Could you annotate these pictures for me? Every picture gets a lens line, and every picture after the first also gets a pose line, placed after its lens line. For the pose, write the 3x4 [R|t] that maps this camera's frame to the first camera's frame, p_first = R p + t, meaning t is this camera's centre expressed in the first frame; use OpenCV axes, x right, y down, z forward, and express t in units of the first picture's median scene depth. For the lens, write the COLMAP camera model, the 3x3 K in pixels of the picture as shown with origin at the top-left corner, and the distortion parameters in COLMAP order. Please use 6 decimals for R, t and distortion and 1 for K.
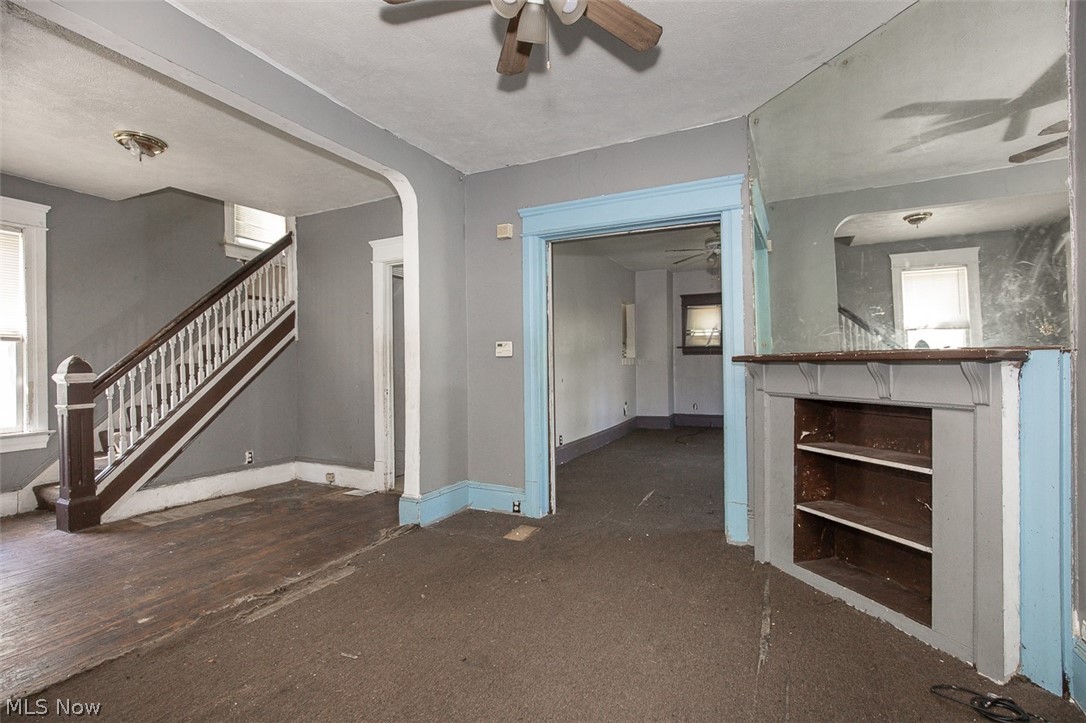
lens RADIAL K [[500.8, 0, 545.4], [0, 500.8, 362.3], [0, 0, 1]] dist [-0.016614, -0.000030]
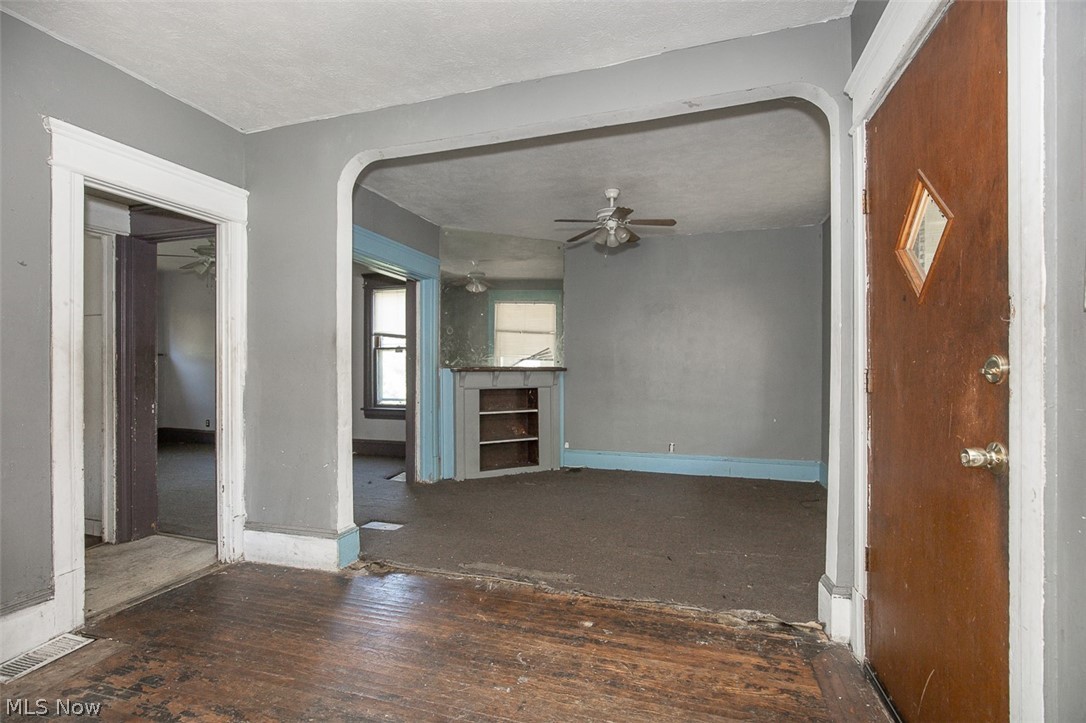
lens RADIAL K [[500.8, 0, 547.2], [0, 500.8, 366.5], [0, 0, 1]] dist [-0.016614, -0.000030]
pose [[-0.155454, 0.006509, 0.987822, -1.095598], [0.000030, 0.999978, -0.006584, -0.005399], [-0.987843, -0.000994, -0.155451, 0.743633]]
